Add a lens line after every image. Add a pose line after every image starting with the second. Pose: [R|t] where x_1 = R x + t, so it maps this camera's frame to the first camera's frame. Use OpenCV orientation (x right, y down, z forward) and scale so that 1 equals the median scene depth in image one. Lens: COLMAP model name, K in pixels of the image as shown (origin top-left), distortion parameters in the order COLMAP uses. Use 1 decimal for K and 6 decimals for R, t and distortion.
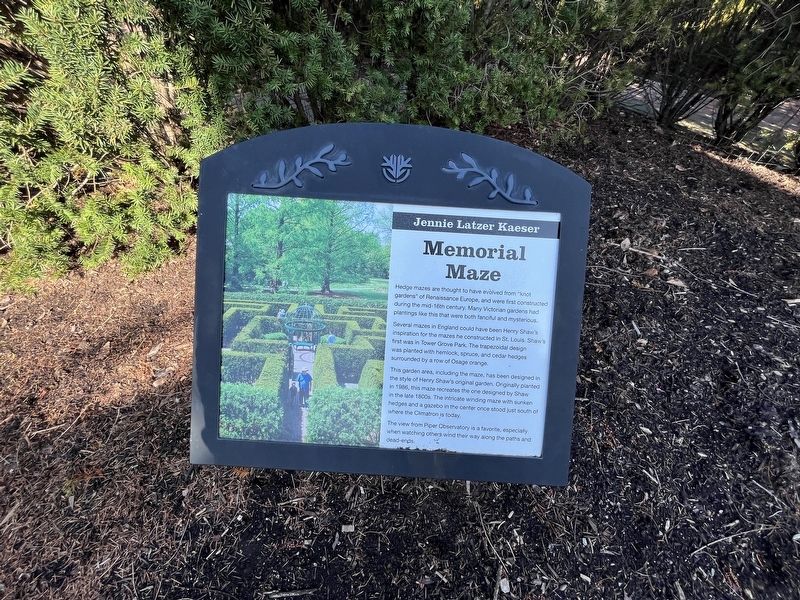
lens RADIAL K [[322.6, 0, 400.0], [0, 322.6, 300.0], [0, 0, 1]] dist [-0.002388, -0.000314]
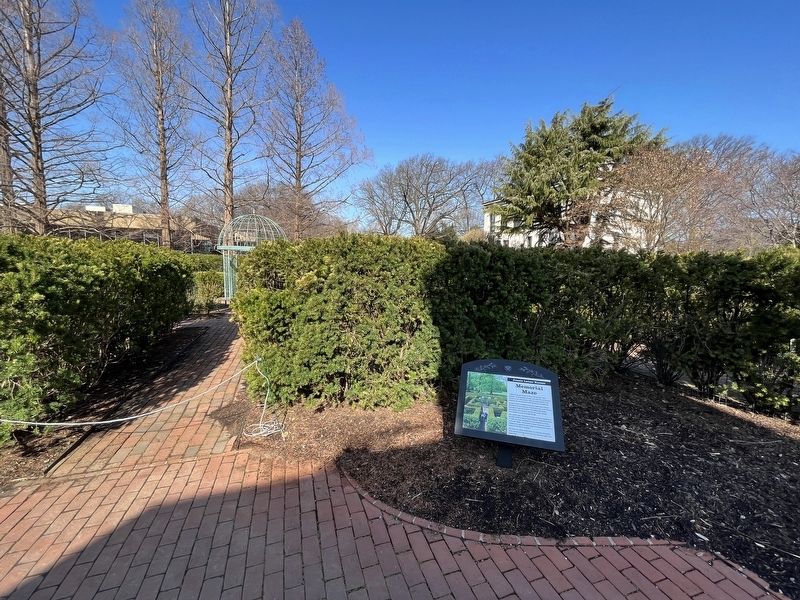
lens RADIAL K [[322.6, 0, 400.0], [0, 322.6, 300.0], [0, 0, 1]] dist [-0.002388, -0.000314]
pose [[0.970886, 0.004059, -0.239509, -0.375430], [-0.168294, 0.723081, -0.669948, 2.026797], [0.170465, 0.690751, 0.702712, -2.862750]]
